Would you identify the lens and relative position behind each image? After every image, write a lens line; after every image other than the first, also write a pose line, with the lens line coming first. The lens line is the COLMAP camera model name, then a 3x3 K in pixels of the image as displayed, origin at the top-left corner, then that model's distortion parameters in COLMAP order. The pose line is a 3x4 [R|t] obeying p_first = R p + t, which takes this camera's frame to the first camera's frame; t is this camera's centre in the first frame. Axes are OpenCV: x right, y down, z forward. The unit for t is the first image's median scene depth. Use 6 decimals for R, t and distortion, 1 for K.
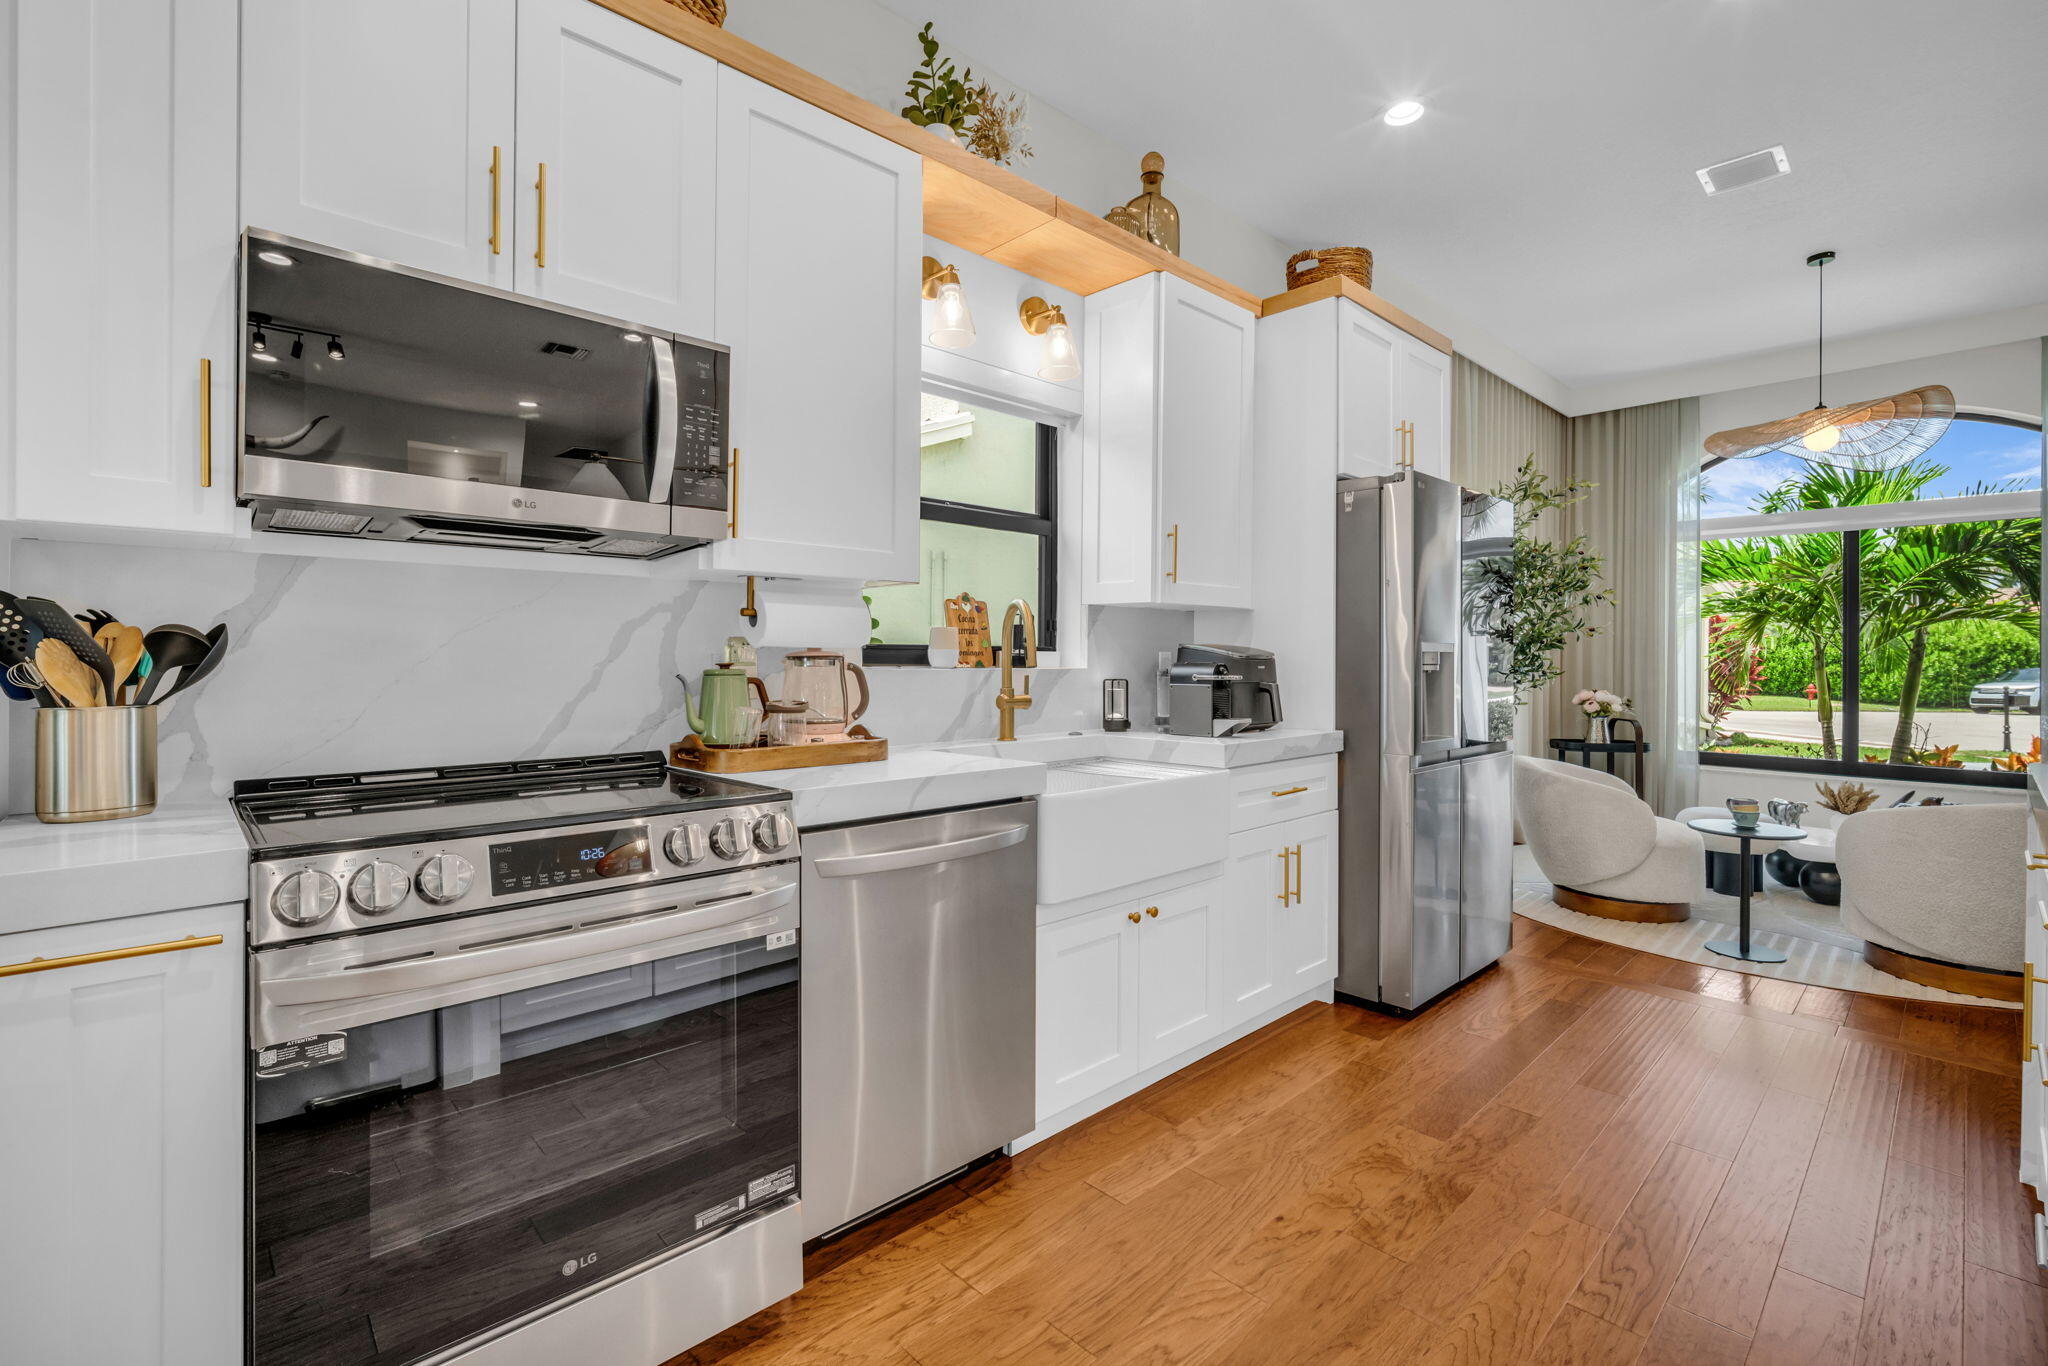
lens RADIAL K [[904.2, 0, 1012.3], [0, 904.2, 652.7], [0, 0, 1]] dist [-0.008067, 0.000155]
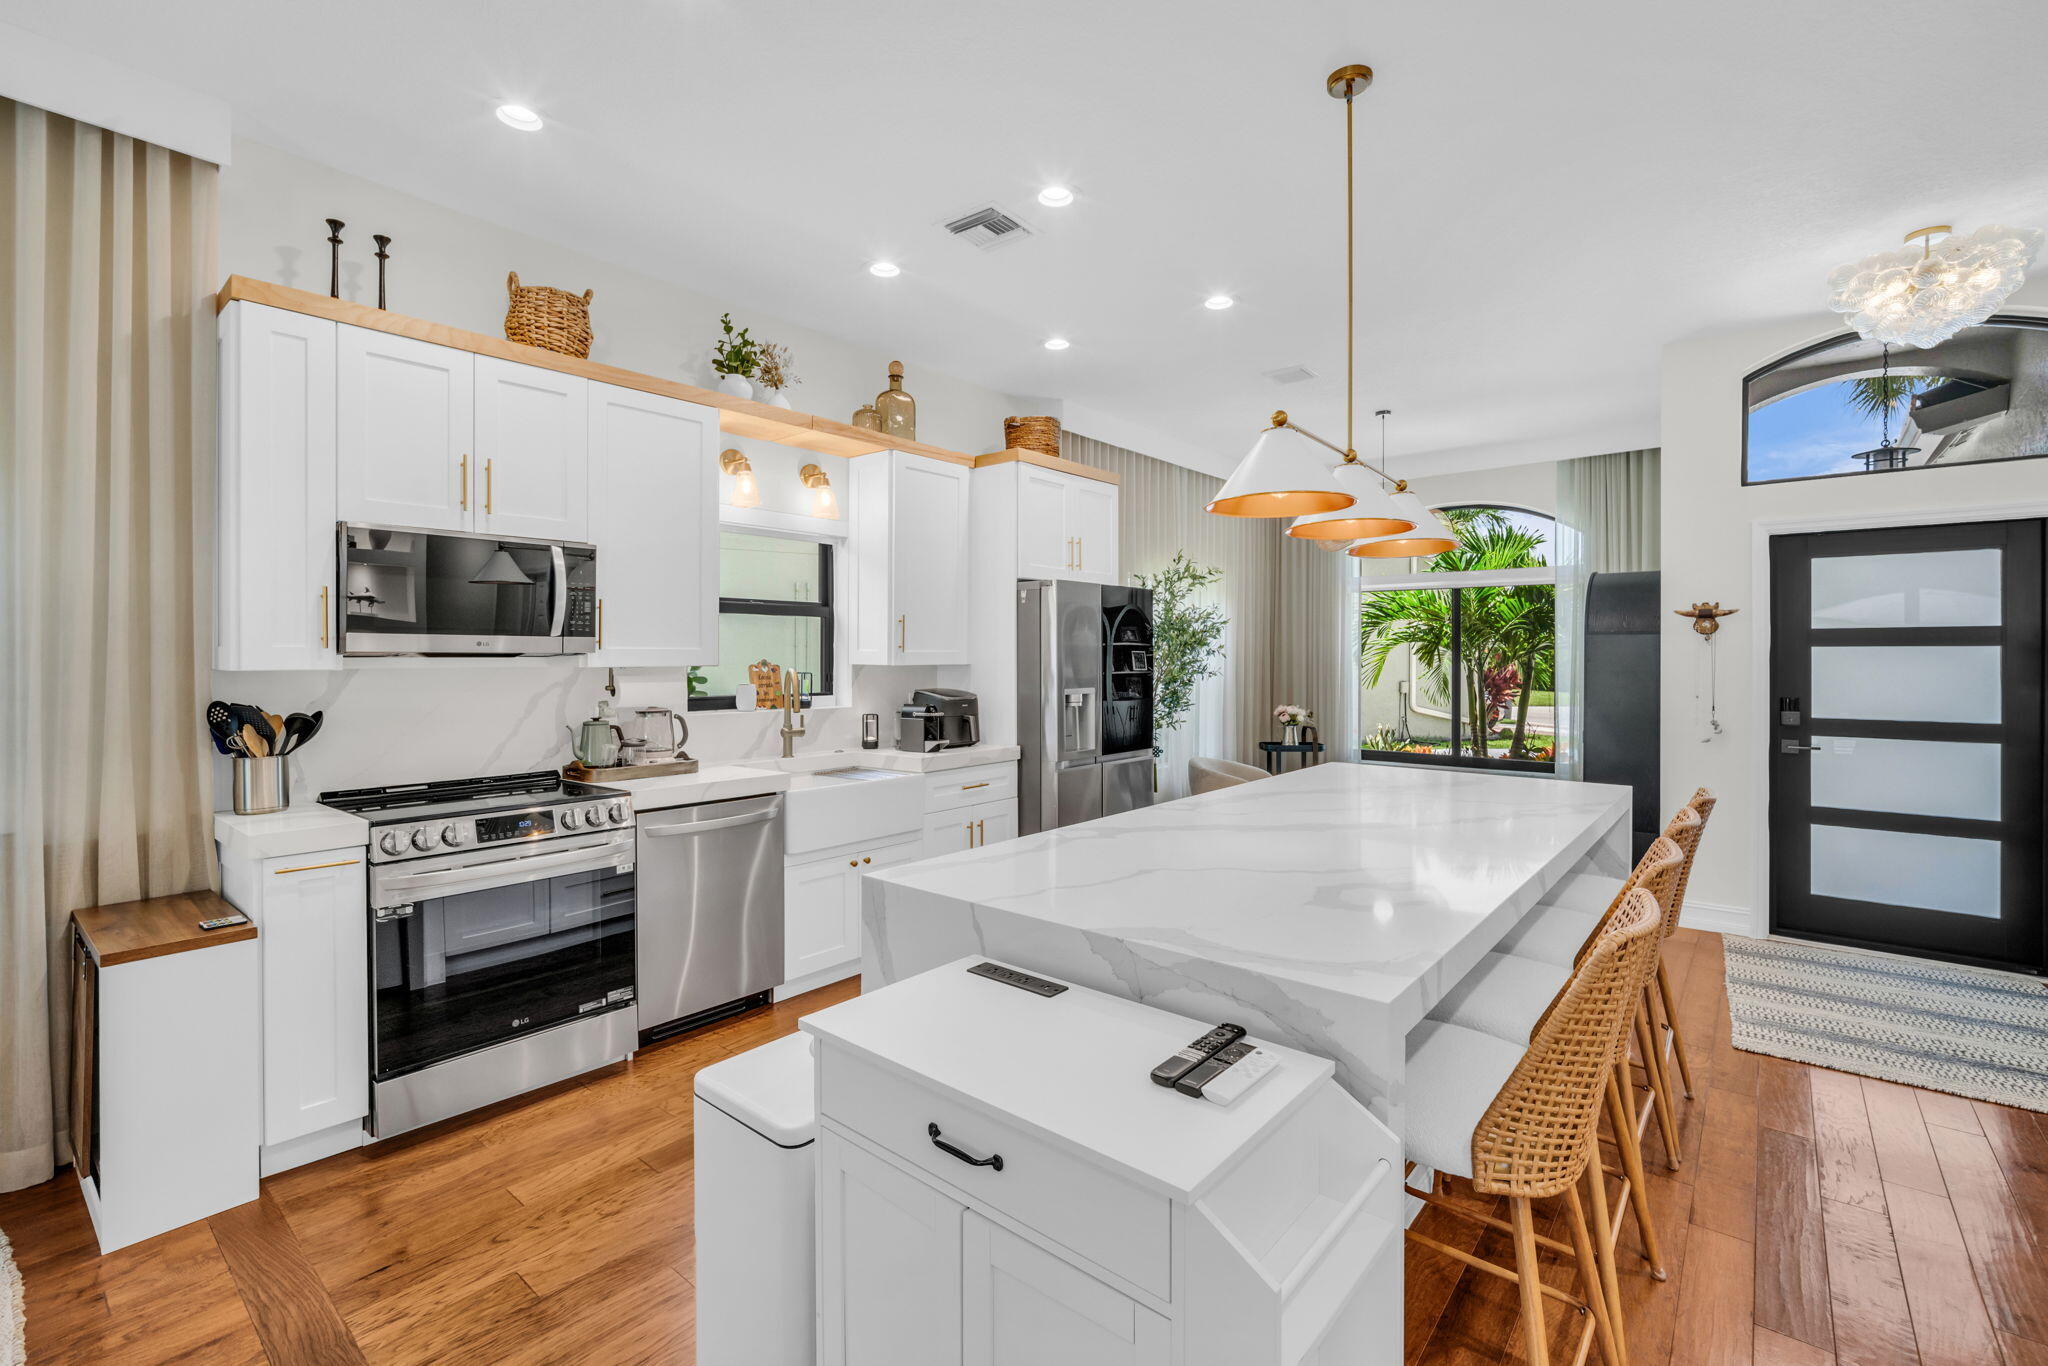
lens RADIAL K [[900.6, 0, 1013.4], [0, 900.6, 656.1], [0, 0, 1]] dist [-0.007240, 0.002360]
pose [[0.993797, -0.006122, 0.111045, 0.217231], [0.005858, 0.999979, 0.002705, -0.082390], [-0.111059, -0.002038, 0.993812, -0.606790]]
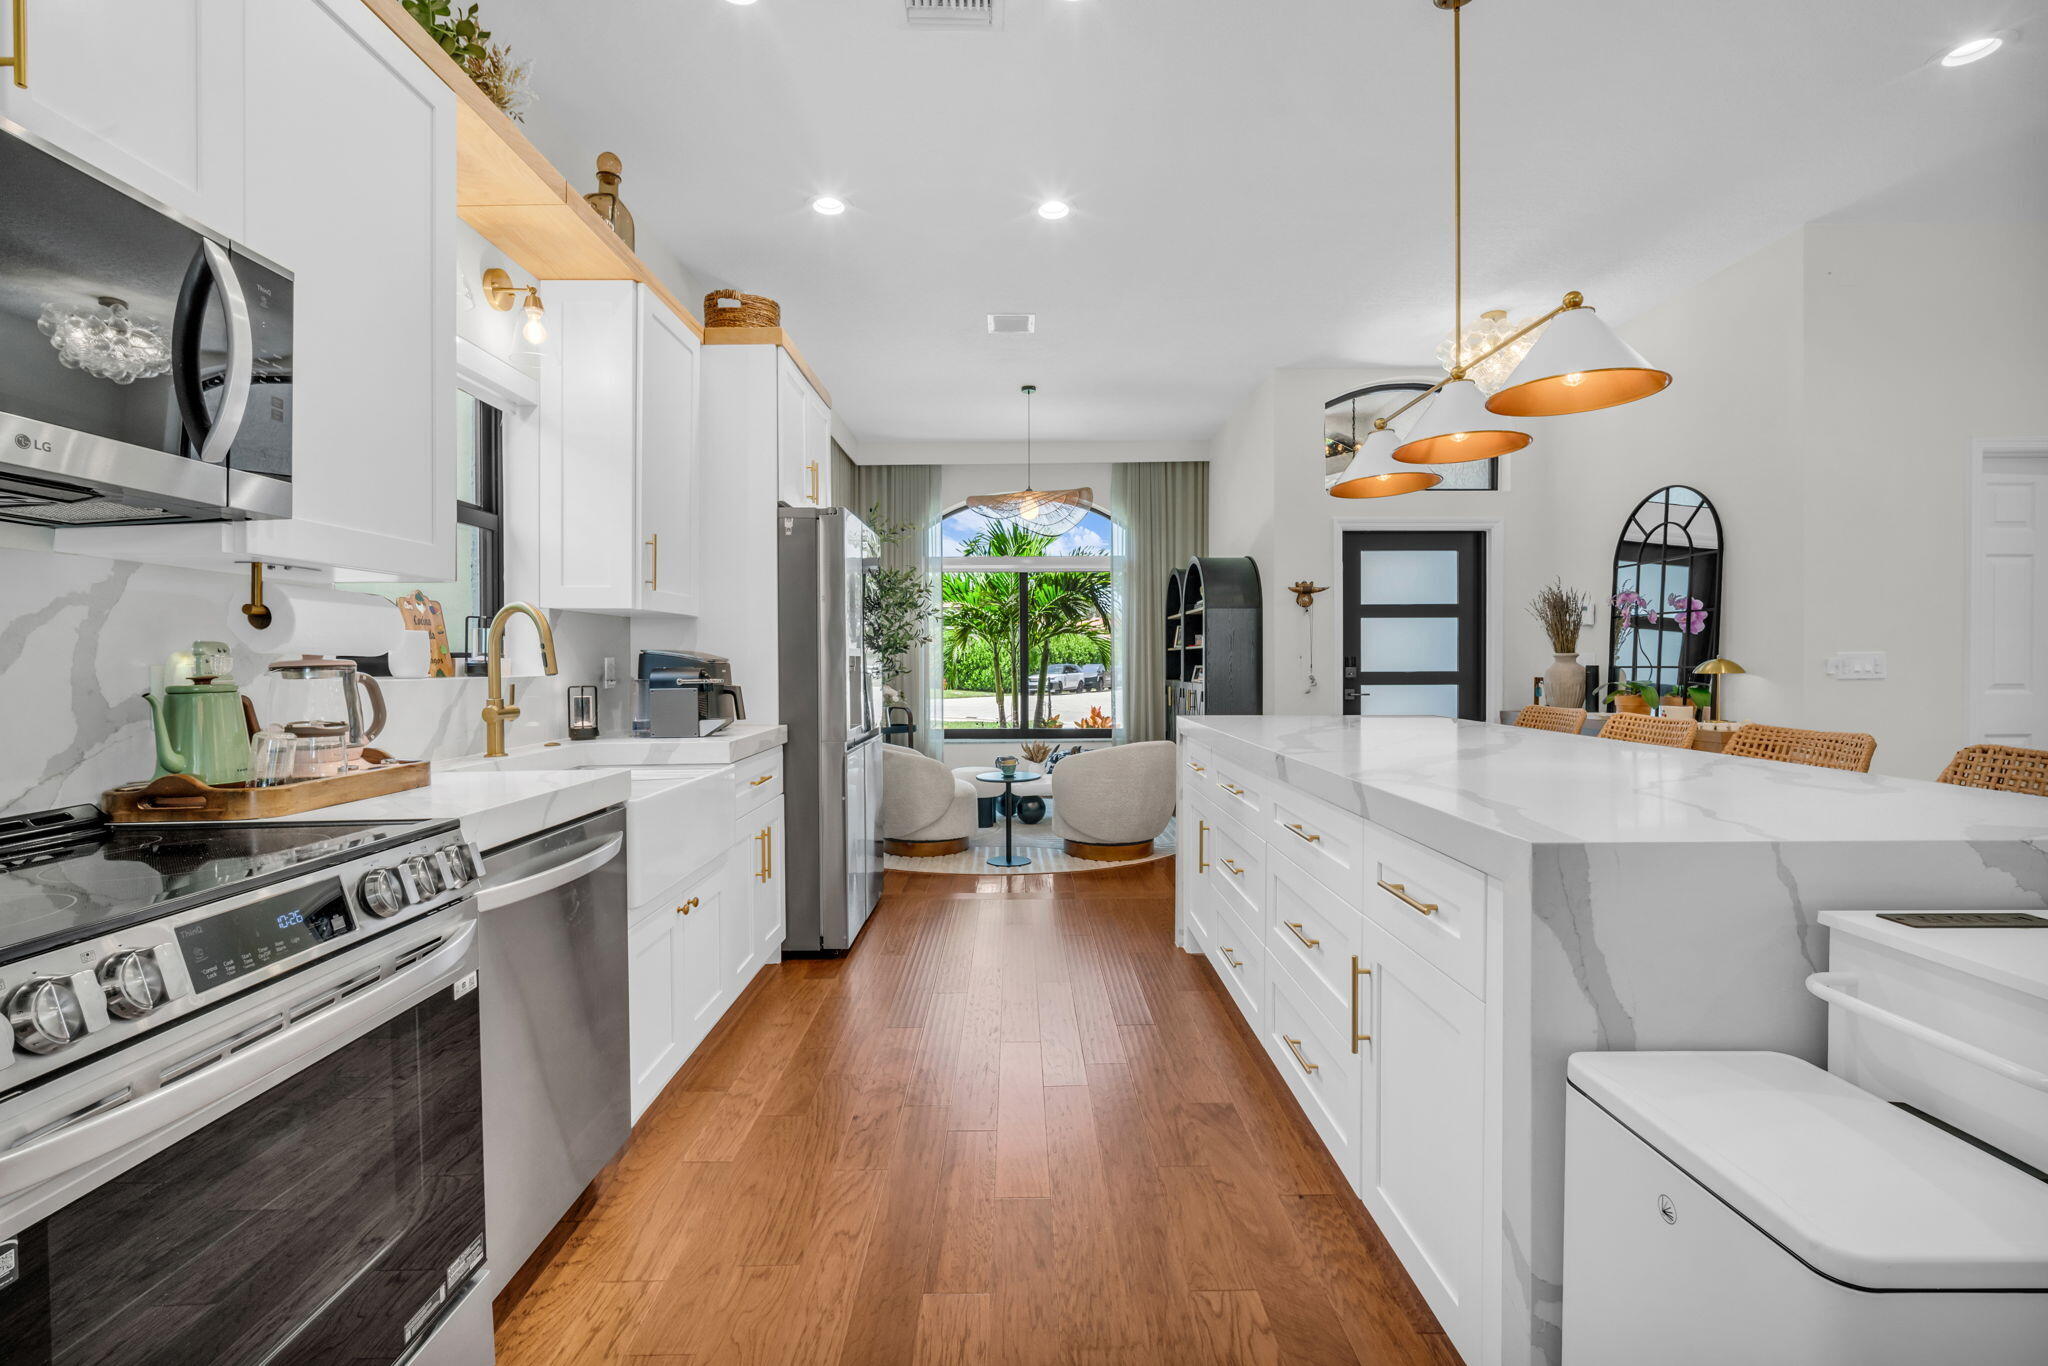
lens RADIAL K [[895.8, 0, 1014.3], [0, 895.8, 666.2], [0, 0, 1]] dist [-0.007981, 0.000873]
pose [[0.683312, -0.014193, 0.729989, -0.315863], [0.007108, 0.999893, 0.012786, -0.001309], [-0.730092, -0.003548, 0.683340, 0.007096]]
